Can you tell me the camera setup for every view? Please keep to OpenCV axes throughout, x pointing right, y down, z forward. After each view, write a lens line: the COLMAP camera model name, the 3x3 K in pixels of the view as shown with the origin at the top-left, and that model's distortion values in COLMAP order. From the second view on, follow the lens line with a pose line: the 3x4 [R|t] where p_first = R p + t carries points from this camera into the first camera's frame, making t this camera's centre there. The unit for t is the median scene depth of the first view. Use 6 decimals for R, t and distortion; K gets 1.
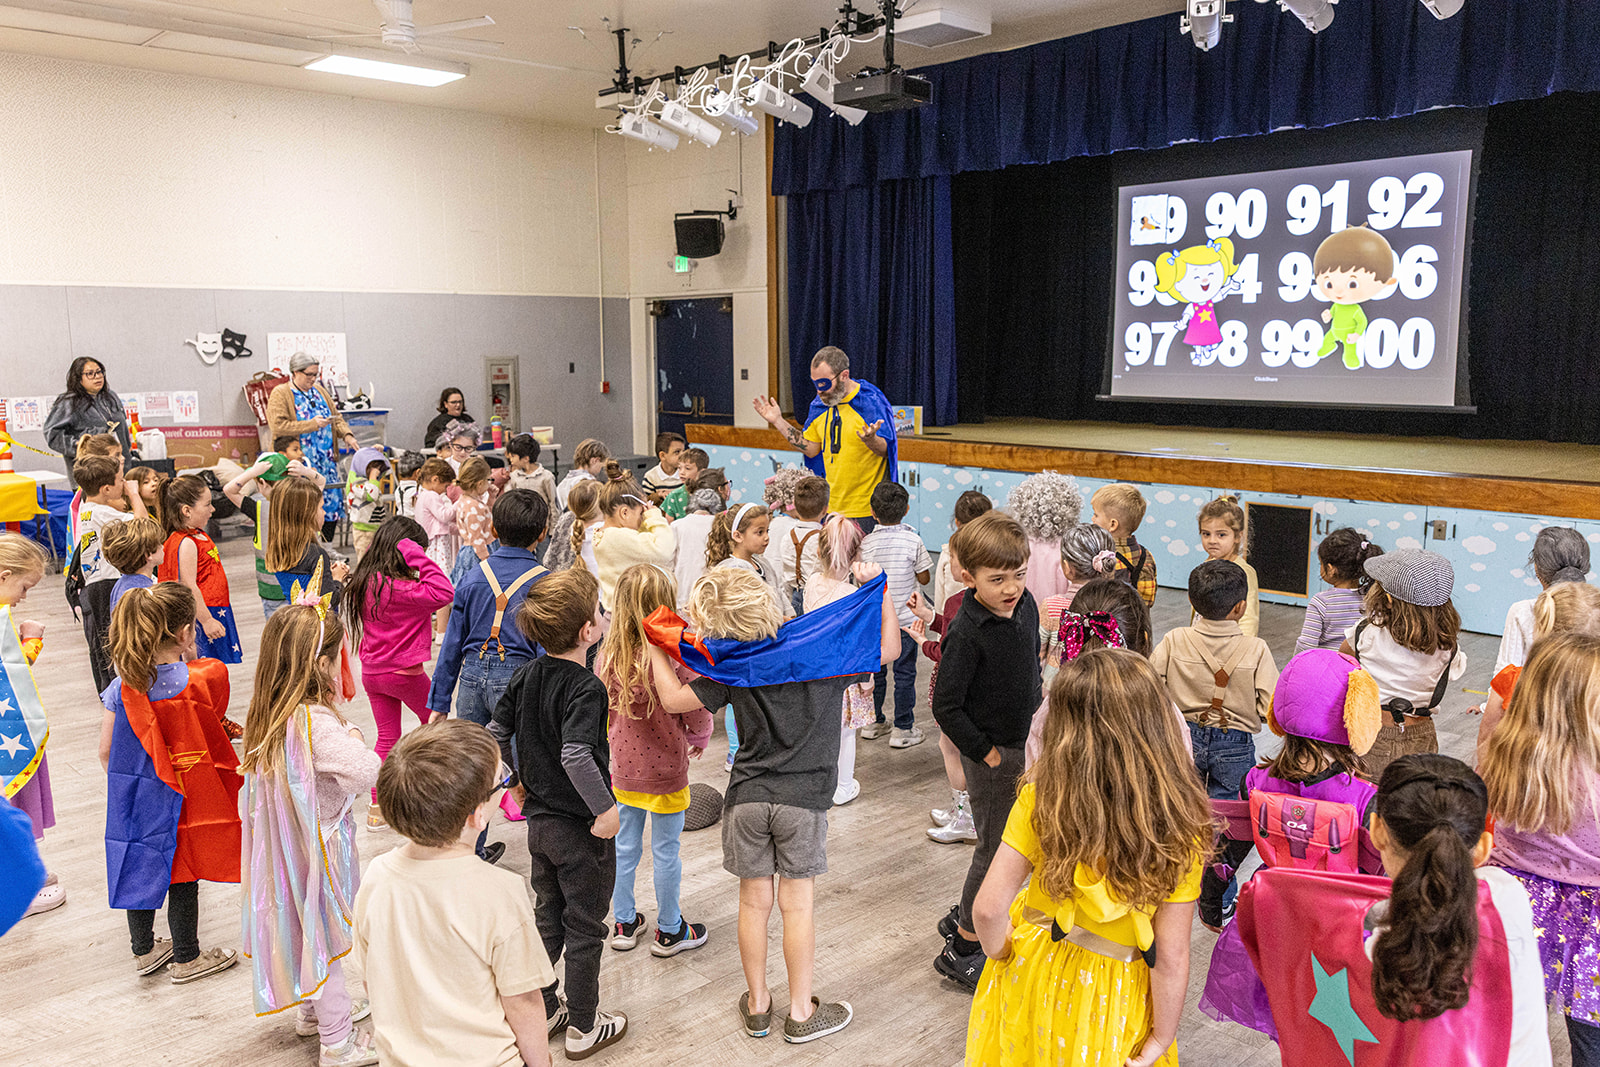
lens RADIAL K [[1259.8, 0, 797.3], [0, 1259.8, 530.7], [0, 0, 1]] dist [-0.013223, 0.013100]
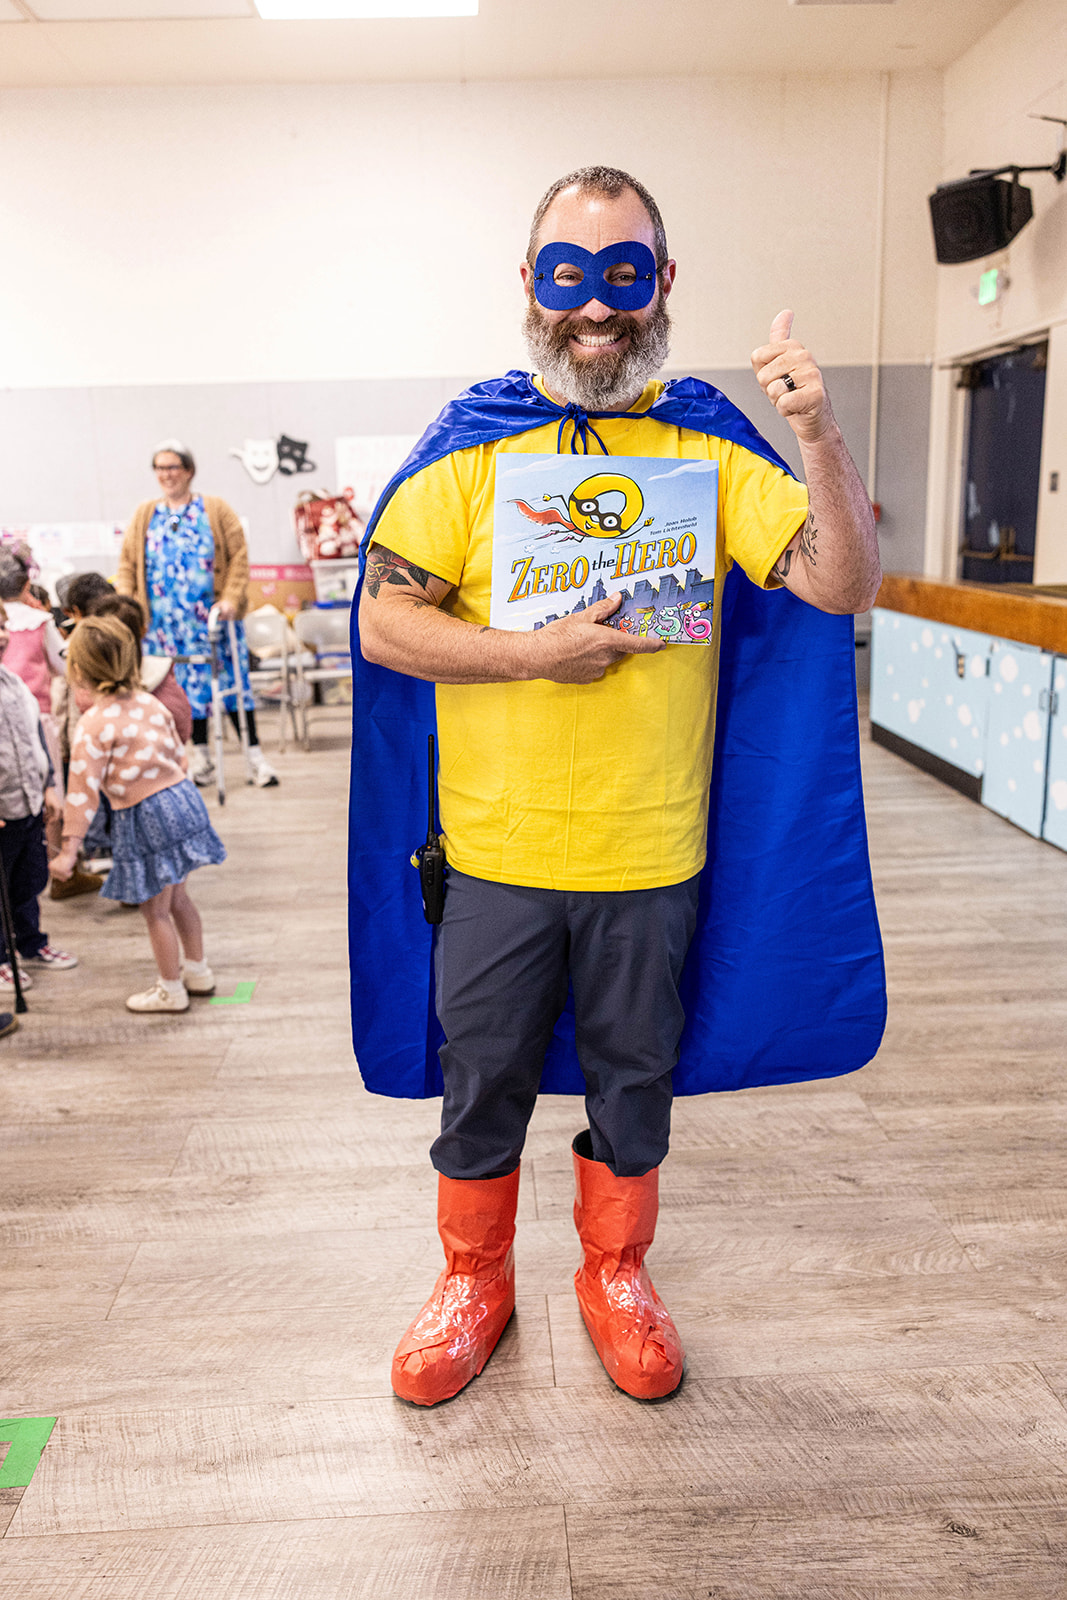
lens RADIAL K [[1259.8, 0, 533.2], [0, 1259.8, 807.2], [0, 0, 1]] dist [-0.013223, 0.013100]
pose [[0.750270, 0.138207, -0.646525, 0.183007], [-0.074697, 0.989365, 0.124812, -0.043759], [0.656898, -0.045349, 0.752614, 0.515253]]
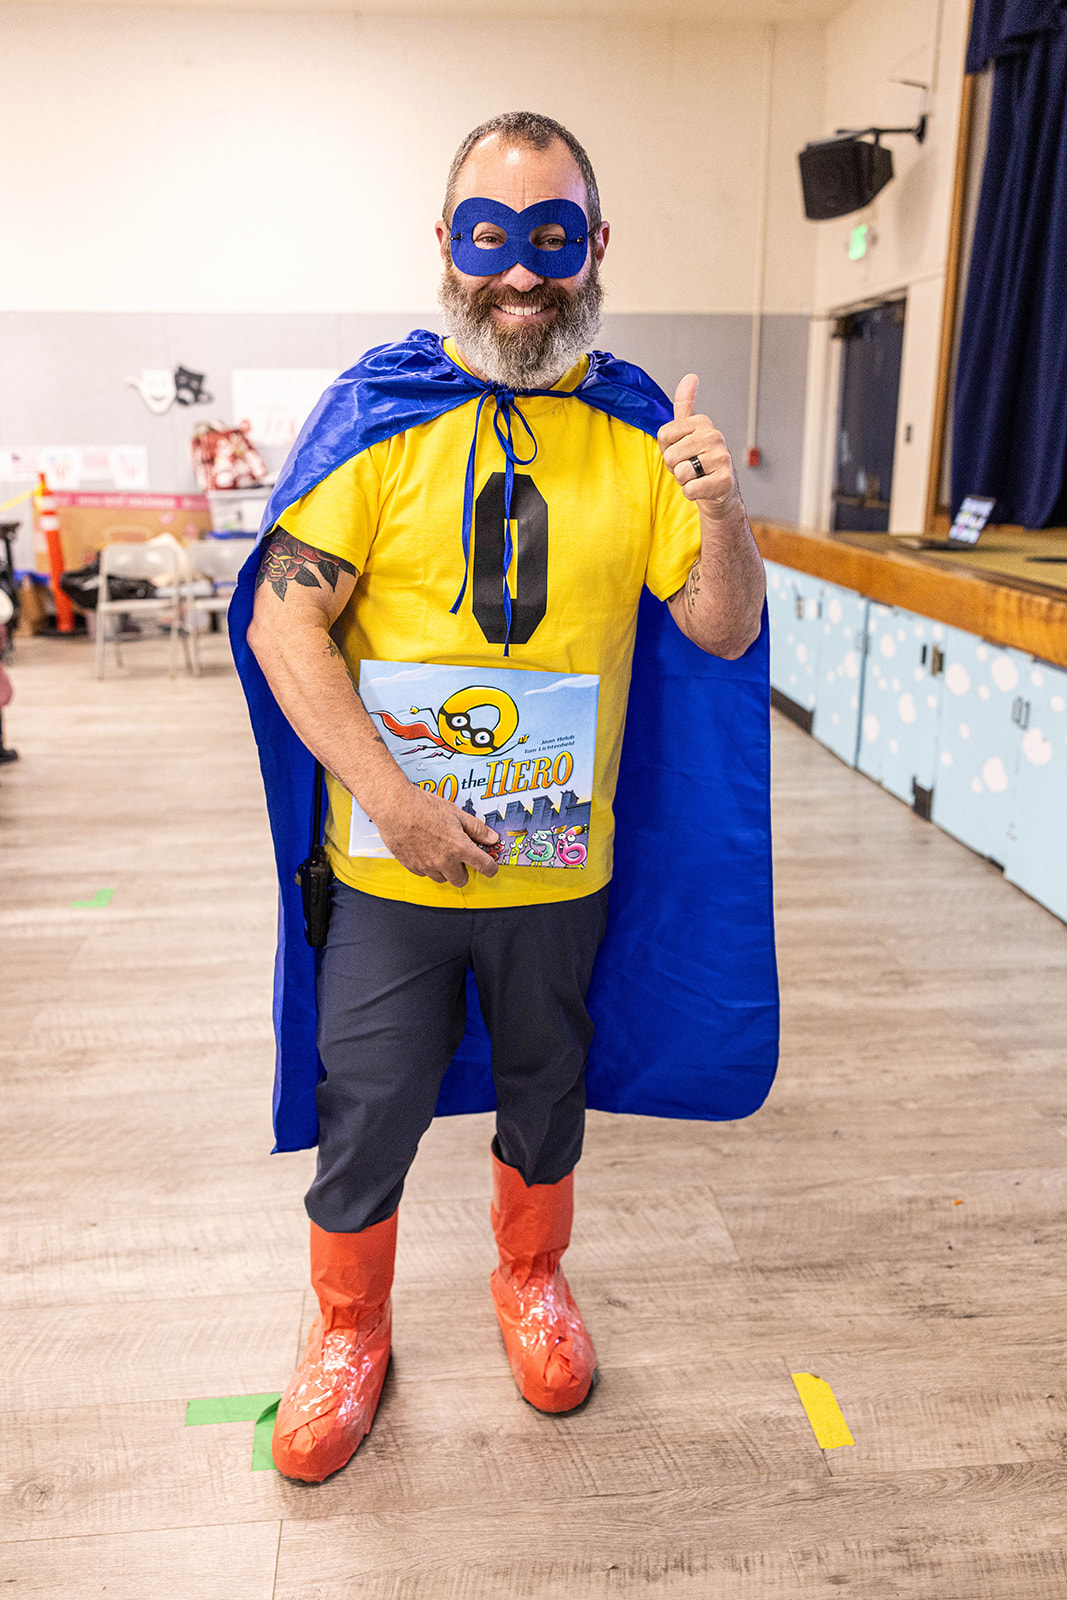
lens RADIAL K [[1259.8, 0, 532.5], [0, 1259.8, 810.2], [0, 0, 1]] dist [-0.013223, 0.013100]
pose [[0.779557, 0.182005, -0.599303, 0.227432], [-0.094414, 0.980062, 0.174829, -0.048042], [0.619174, -0.079707, 0.781198, 0.508030]]
